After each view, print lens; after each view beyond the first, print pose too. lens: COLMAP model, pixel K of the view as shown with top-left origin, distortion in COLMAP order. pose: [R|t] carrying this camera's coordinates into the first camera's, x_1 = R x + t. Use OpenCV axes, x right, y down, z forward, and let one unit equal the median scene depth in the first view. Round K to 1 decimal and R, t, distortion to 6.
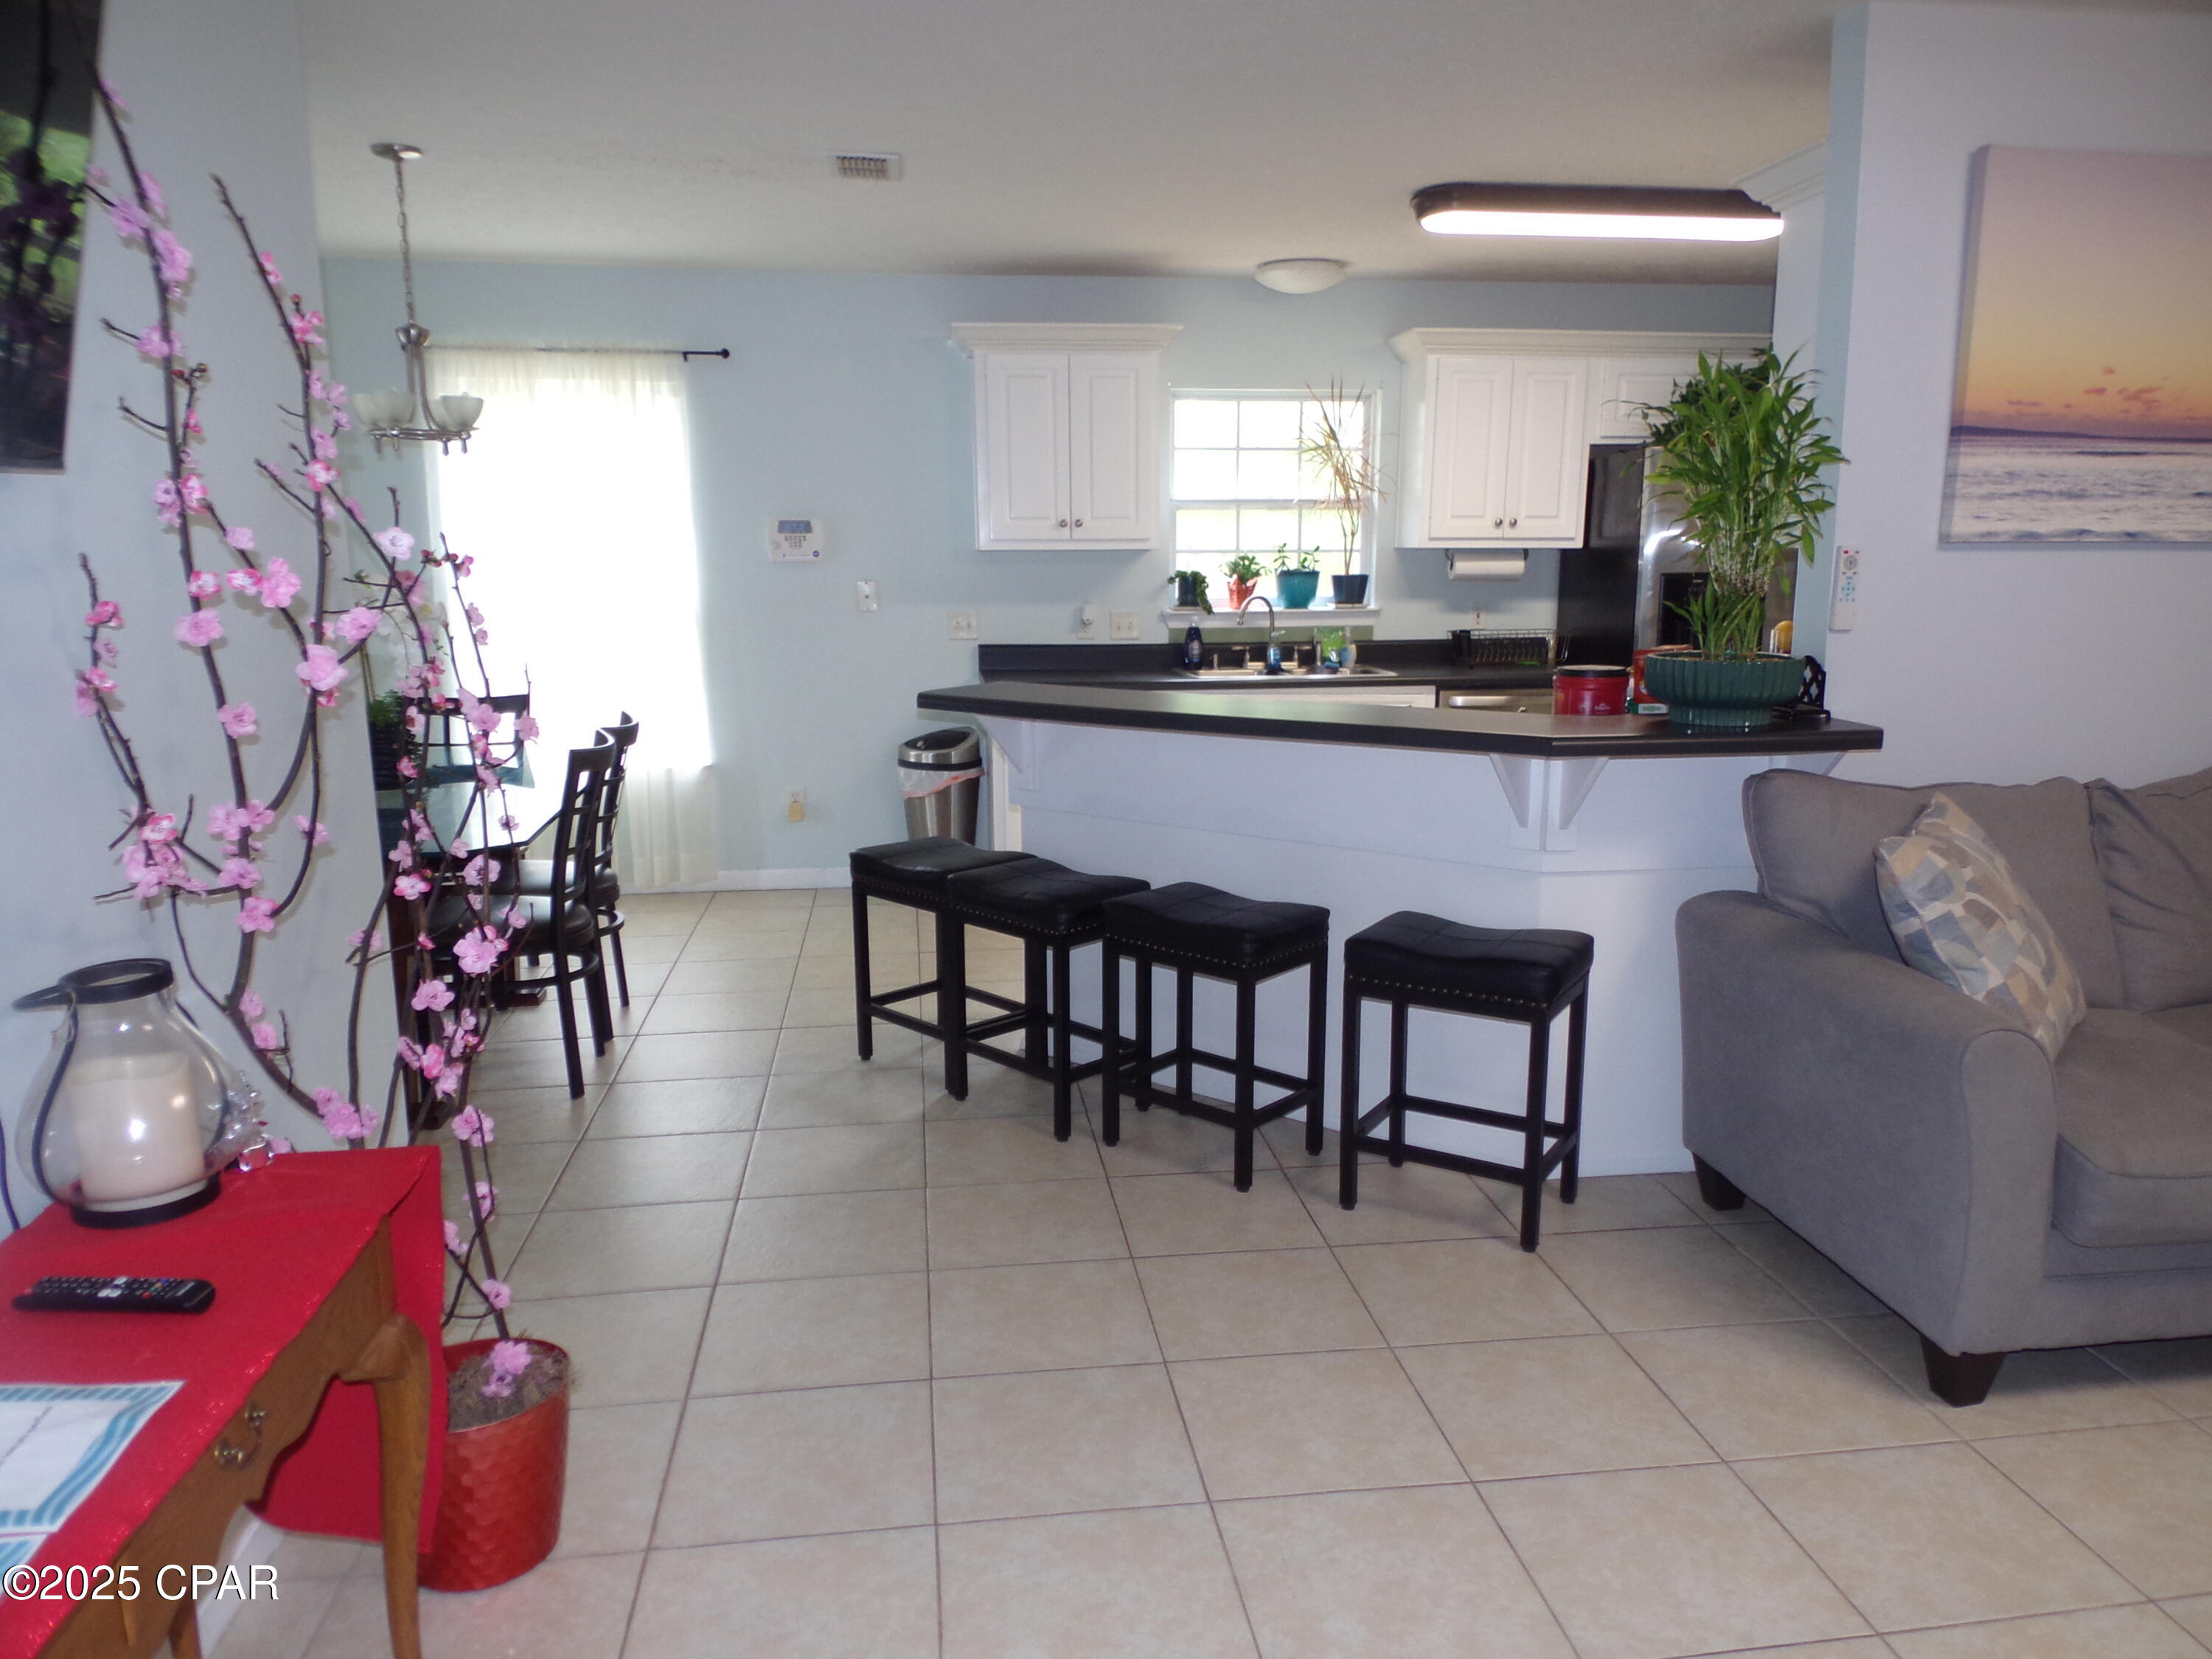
lens RADIAL K [[1574.9, 0, 1115.2], [0, 1574.9, 845.0], [0, 0, 1]] dist [0.066711, -0.103292]
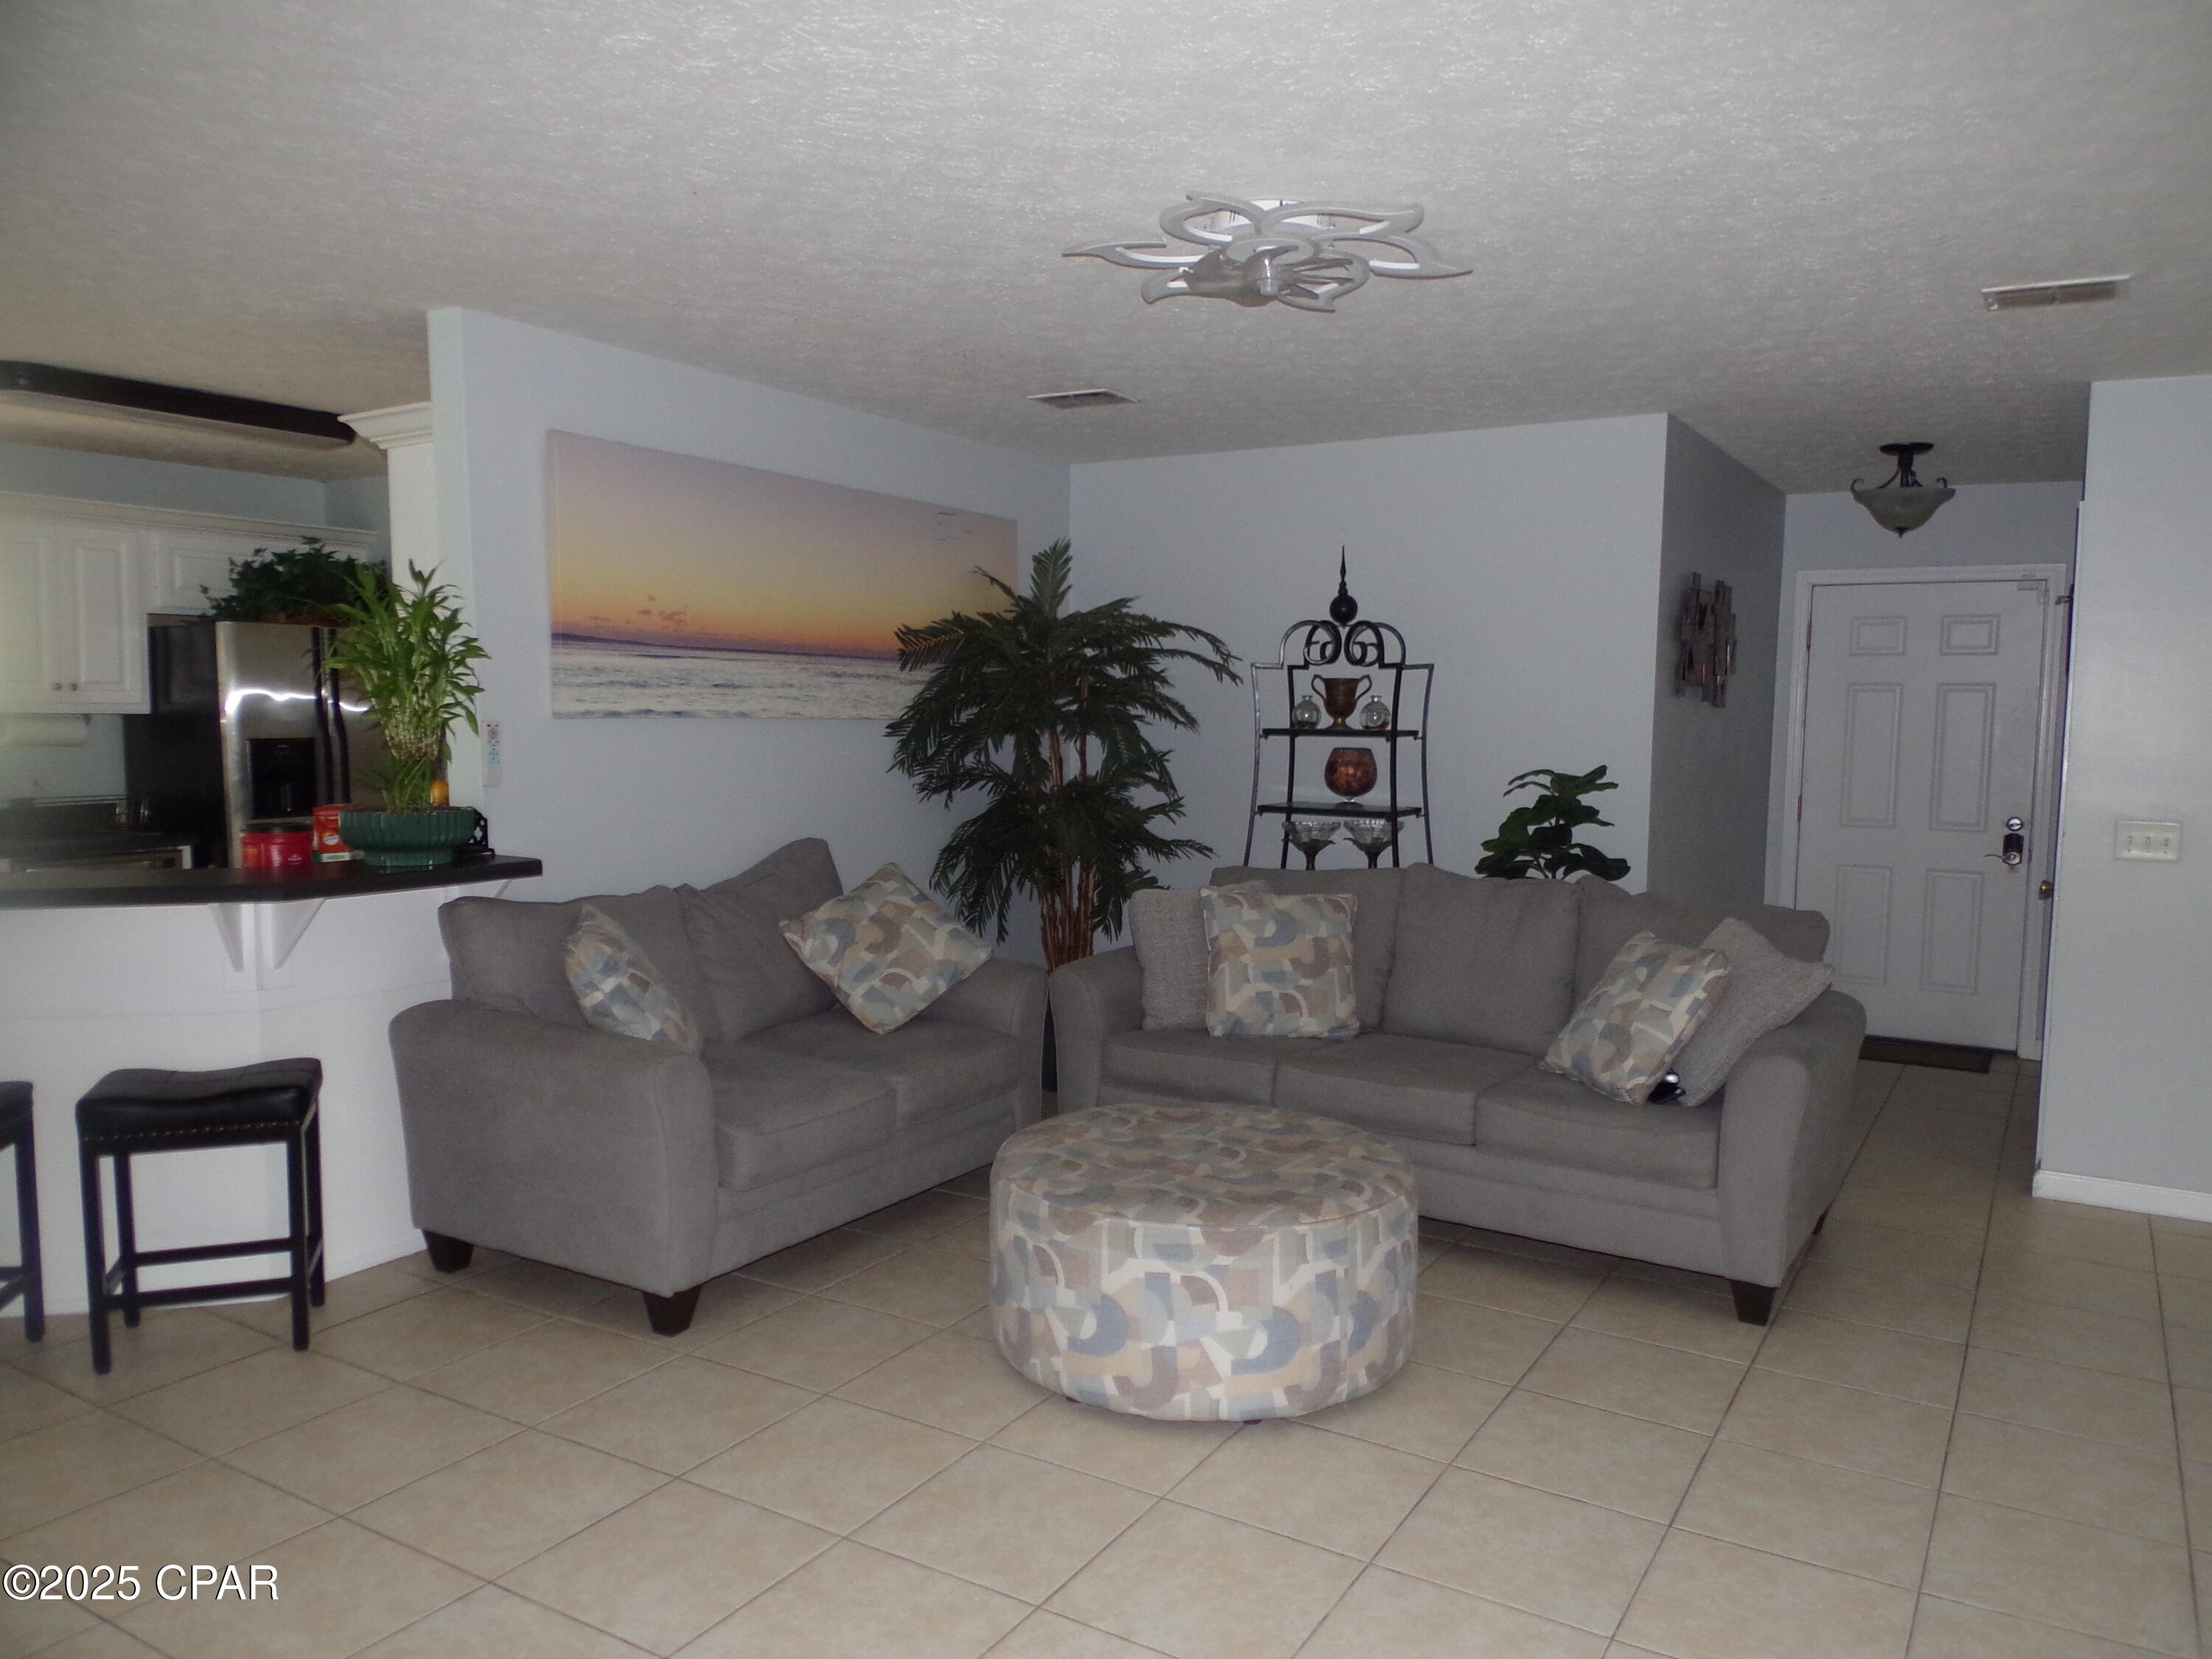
lens RADIAL K [[1512.8, 0, 1161.0], [0, 1512.8, 852.8], [0, 0, 1]] dist [0.023533, -0.000476]
pose [[0.602332, -0.066951, 0.795433, -0.195603], [0.139114, 0.990032, -0.022013, 0.019794], [-0.786030, 0.123915, 0.605642, -0.153341]]
